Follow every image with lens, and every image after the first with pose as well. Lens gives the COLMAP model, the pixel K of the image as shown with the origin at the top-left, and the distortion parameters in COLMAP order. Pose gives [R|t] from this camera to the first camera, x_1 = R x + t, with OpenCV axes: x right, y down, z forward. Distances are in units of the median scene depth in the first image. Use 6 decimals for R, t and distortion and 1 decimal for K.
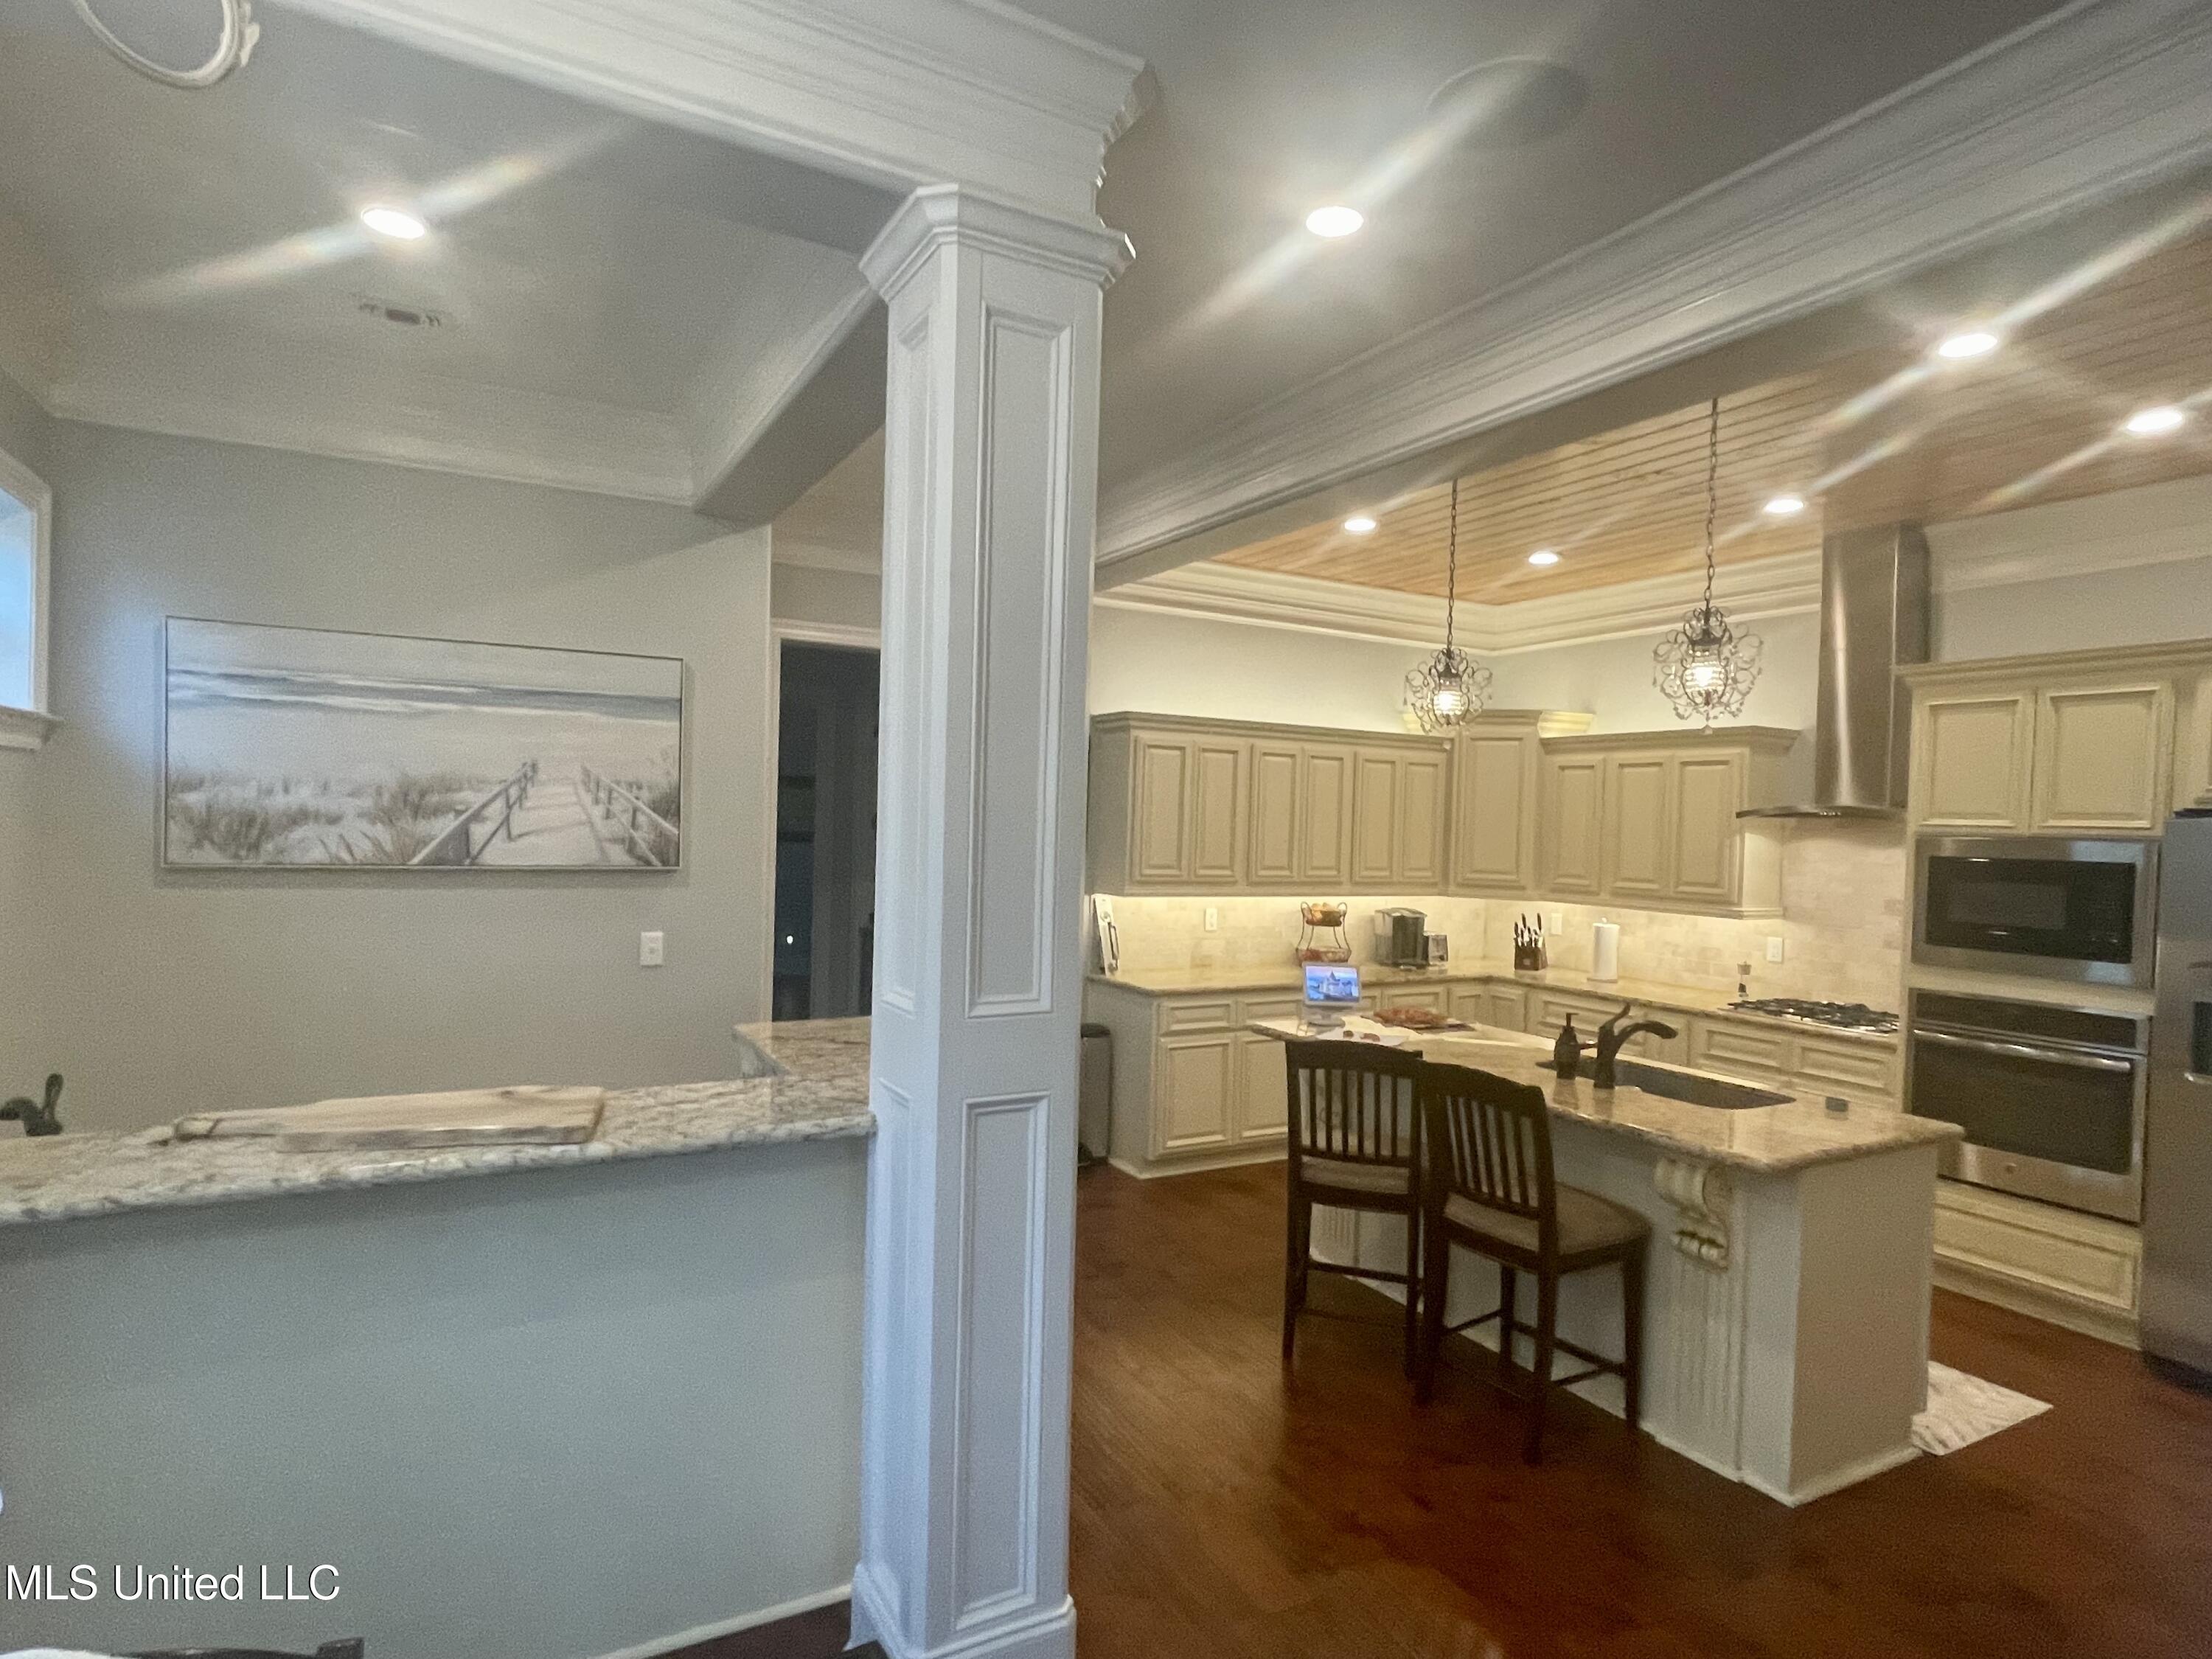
lens RADIAL K [[1189.4, 0, 1111.1], [0, 1189.4, 841.5], [0, 0, 1]] dist [-0.010612, 0.001833]
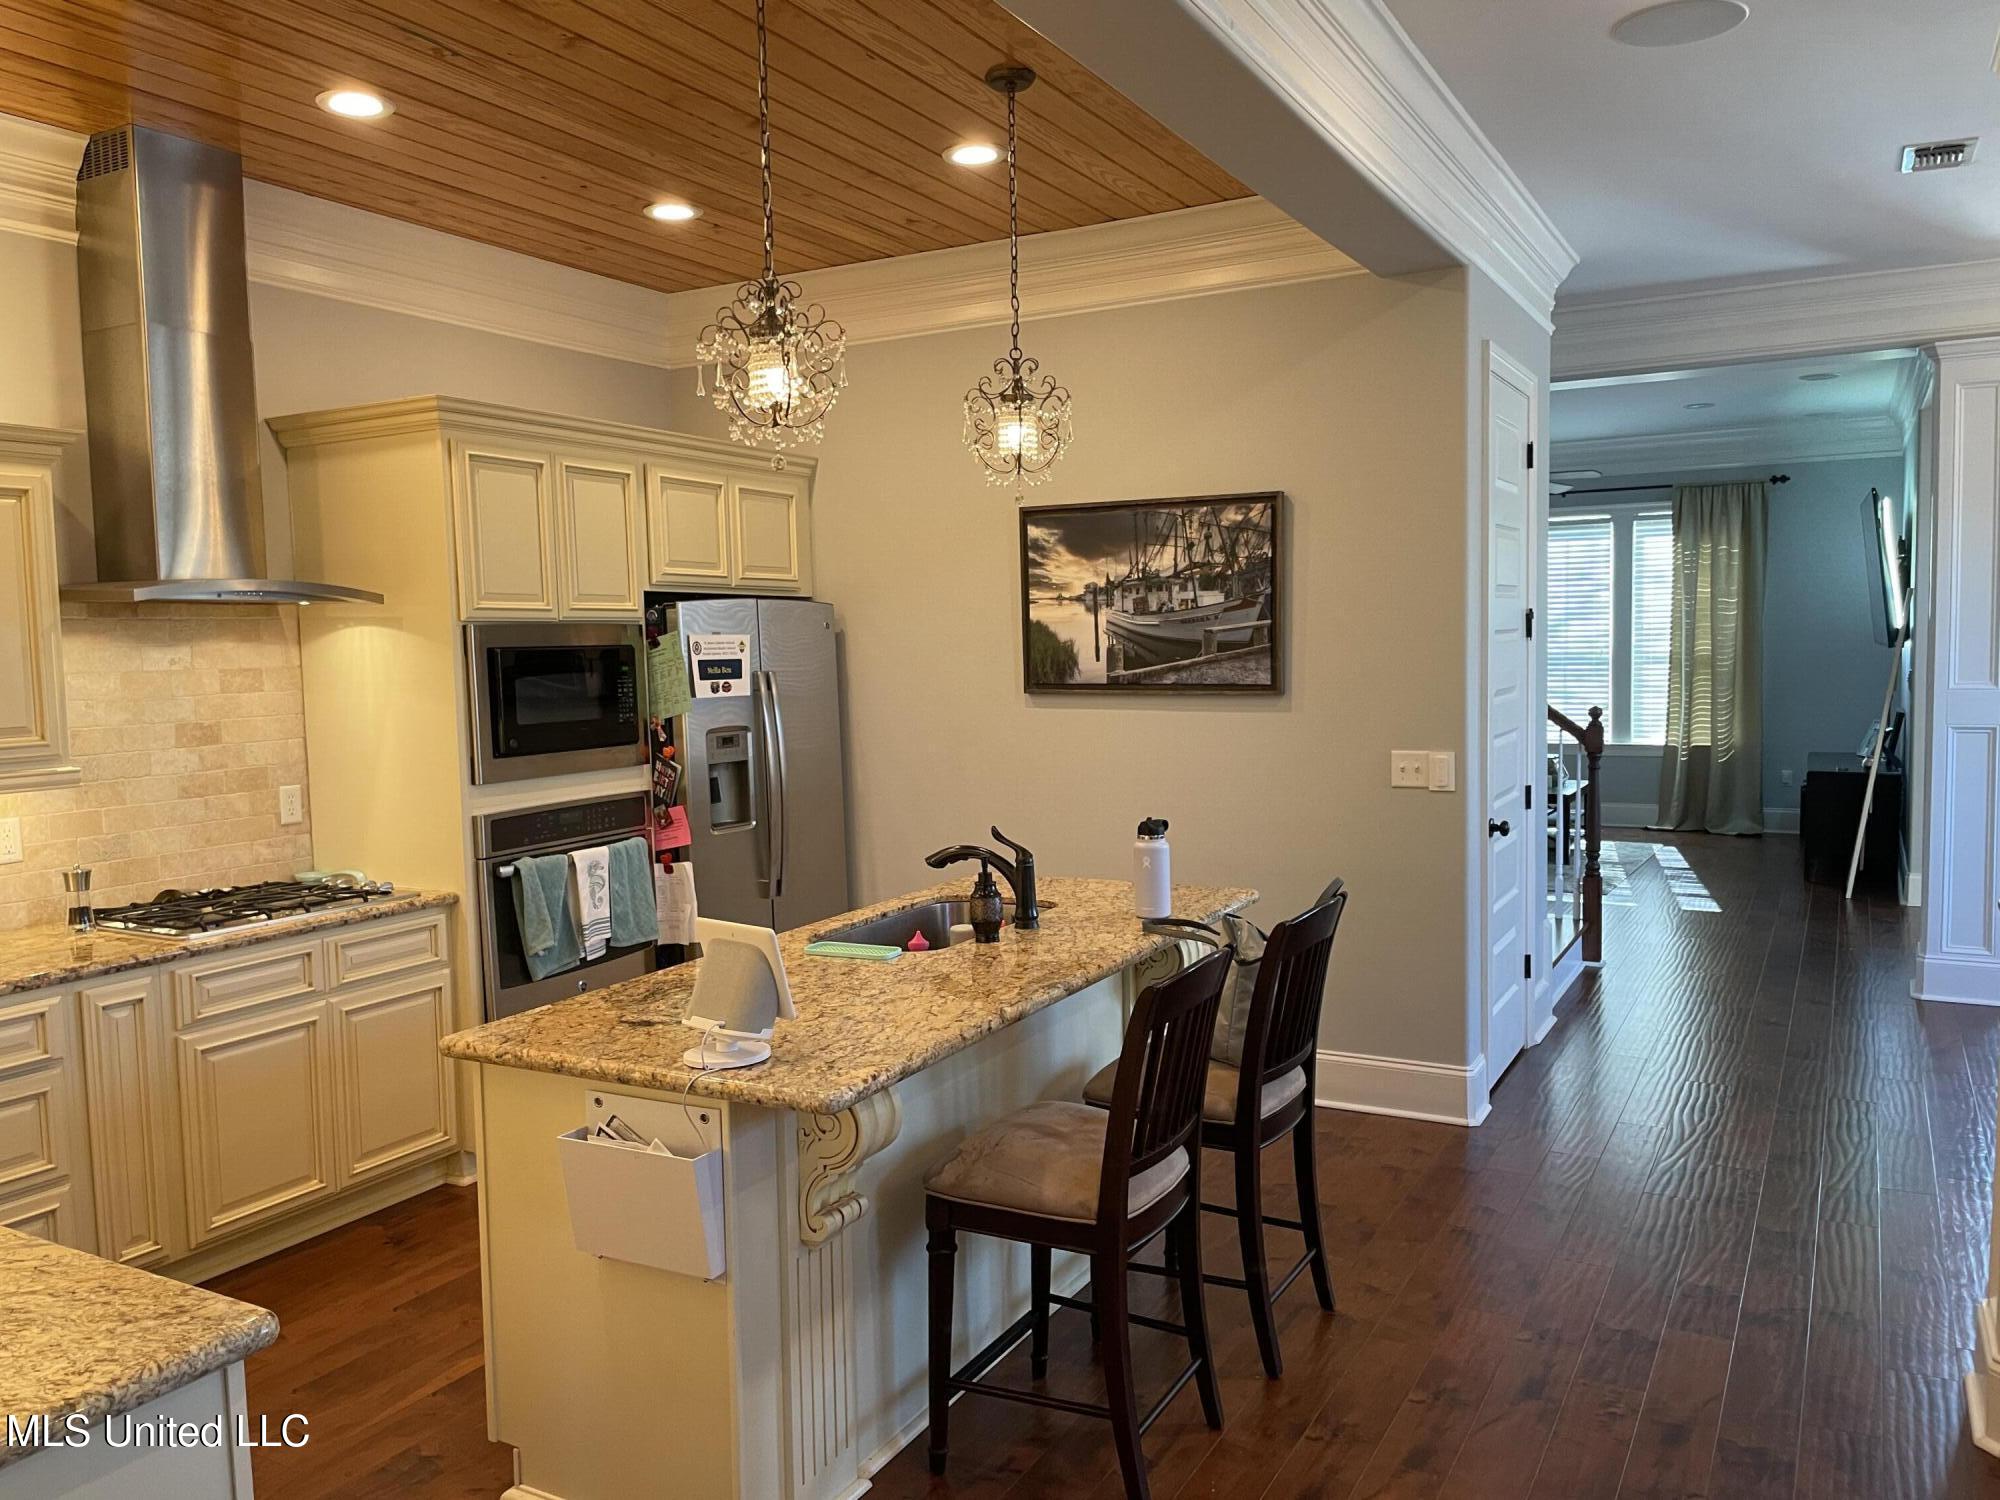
lens RADIAL K [[1510.4, 0, 987.9], [0, 1510.4, 754.8], [0, 0, 1]] dist [0.084896, -0.119524]
pose [[-0.525605, -0.082412, 0.846728, -0.399415], [0.022142, 0.993634, 0.110455, -0.024629], [-0.850441, 0.076804, -0.520434, 1.395214]]
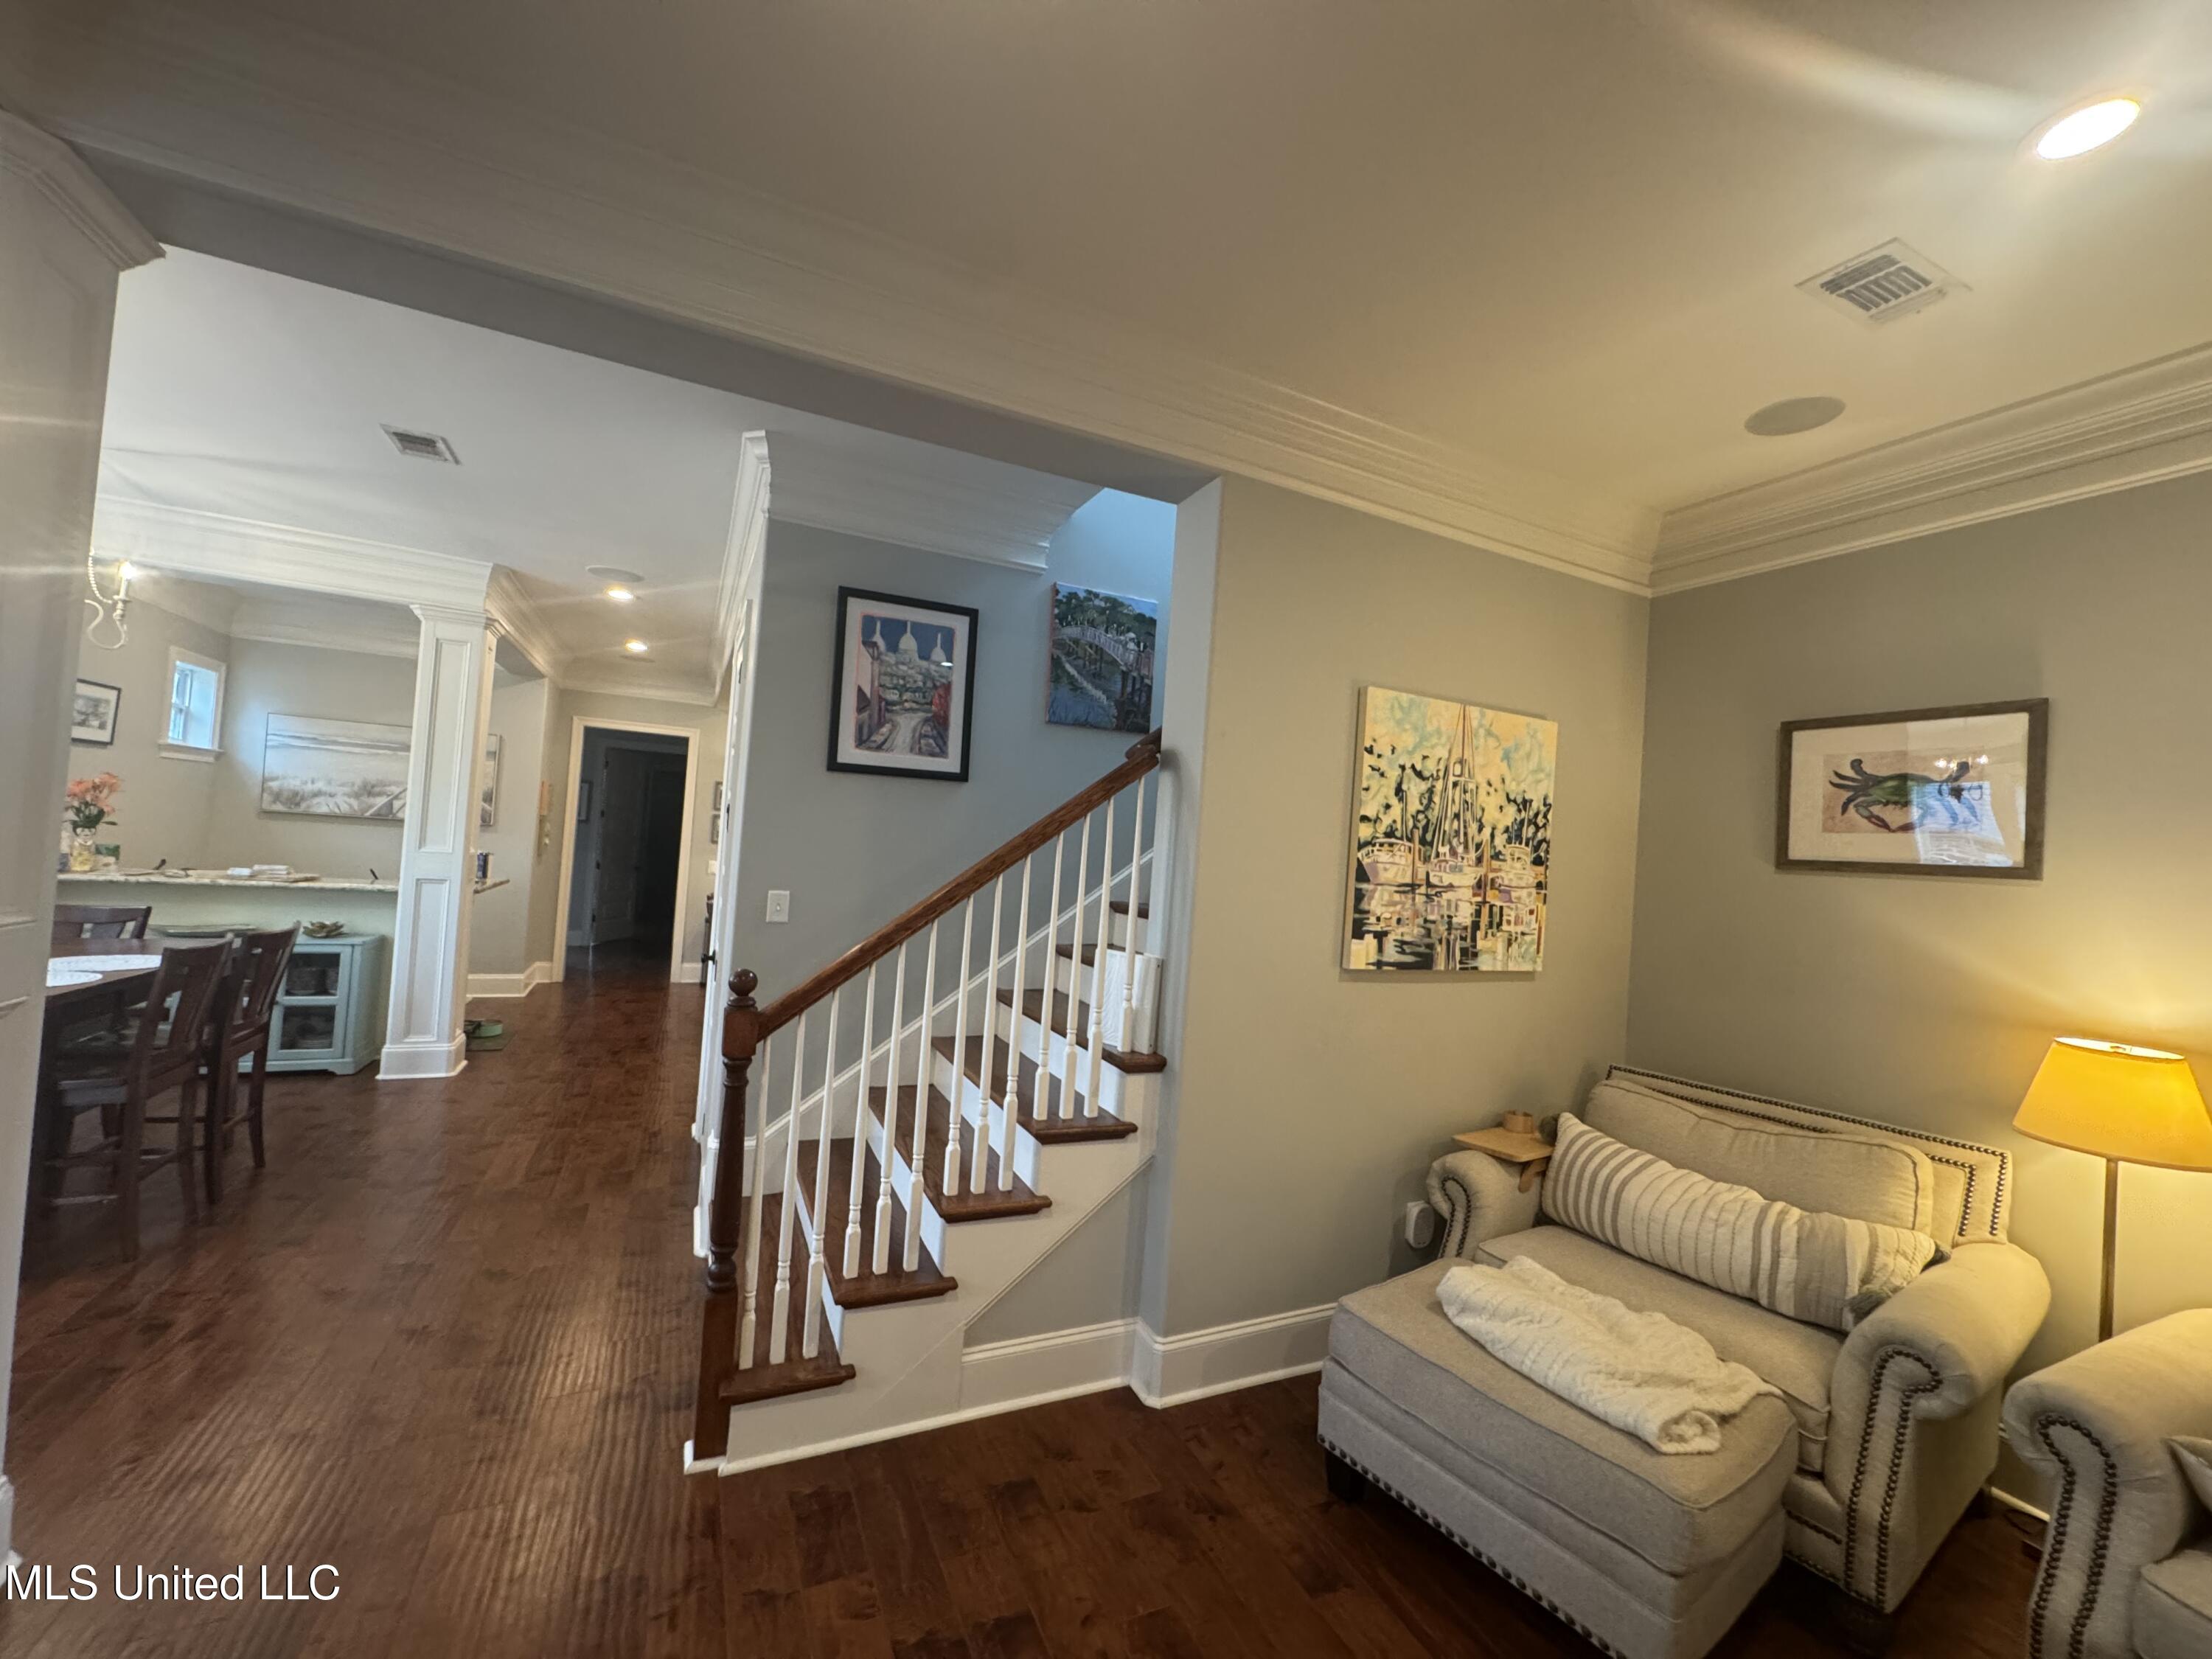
lens RADIAL K [[874.2, 0, 1123.4], [0, 874.2, 824.1], [0, 0, 1]] dist [0.003071, 0.000167]
pose [[0.997492, 0.036078, -0.060892, 1.061543], [-0.039053, 0.998065, -0.048384, 0.062172], [0.059029, 0.050640, 0.996971, -0.701368]]
